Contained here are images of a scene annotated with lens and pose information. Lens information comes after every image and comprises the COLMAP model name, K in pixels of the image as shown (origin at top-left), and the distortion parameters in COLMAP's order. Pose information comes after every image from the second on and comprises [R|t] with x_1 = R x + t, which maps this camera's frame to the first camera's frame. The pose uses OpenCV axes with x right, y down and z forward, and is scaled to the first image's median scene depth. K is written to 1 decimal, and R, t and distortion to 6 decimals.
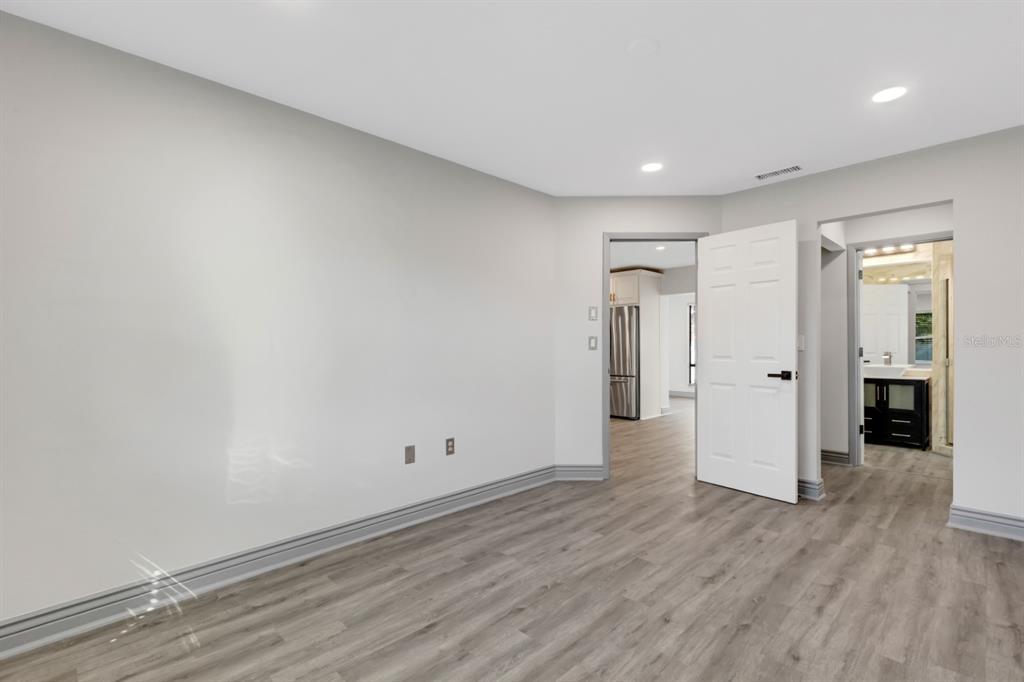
lens RADIAL K [[473.6, 0, 513.5], [0, 473.6, 343.8], [0, 0, 1]] dist [0.008040, -0.000401]
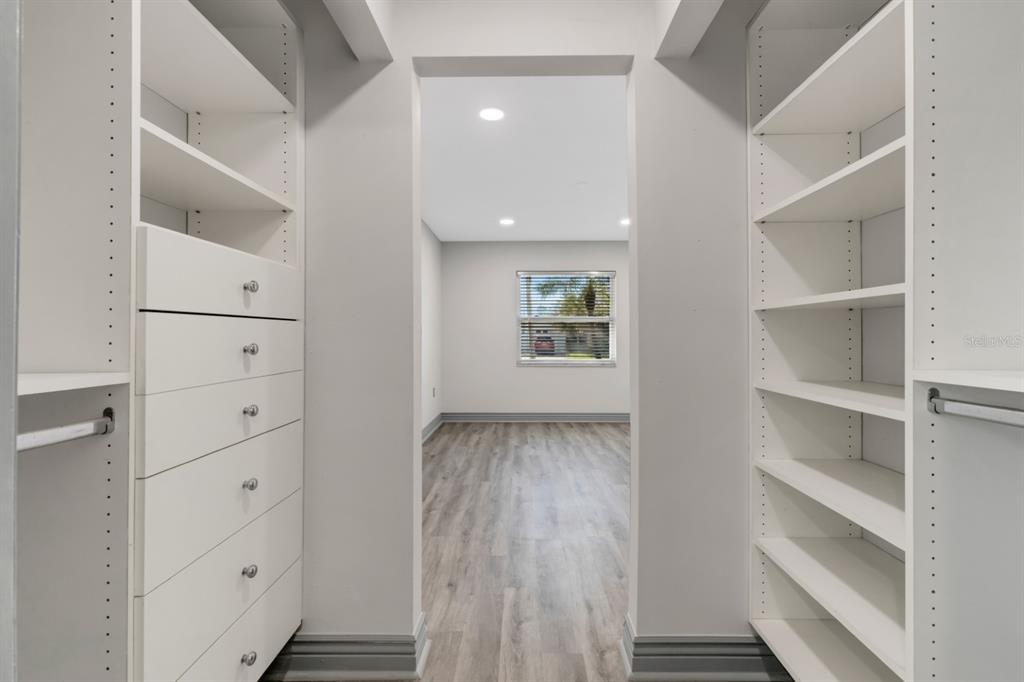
lens RADIAL K [[473.6, 0, 513.5], [0, 473.6, 343.8], [0, 0, 1]] dist [0.008040, -0.000401]
pose [[-0.718515, 0.004366, -0.695498, 1.610875], [0.001450, 0.999988, 0.004780, 0.026822], [0.695510, 0.002426, -0.718513, 1.932544]]
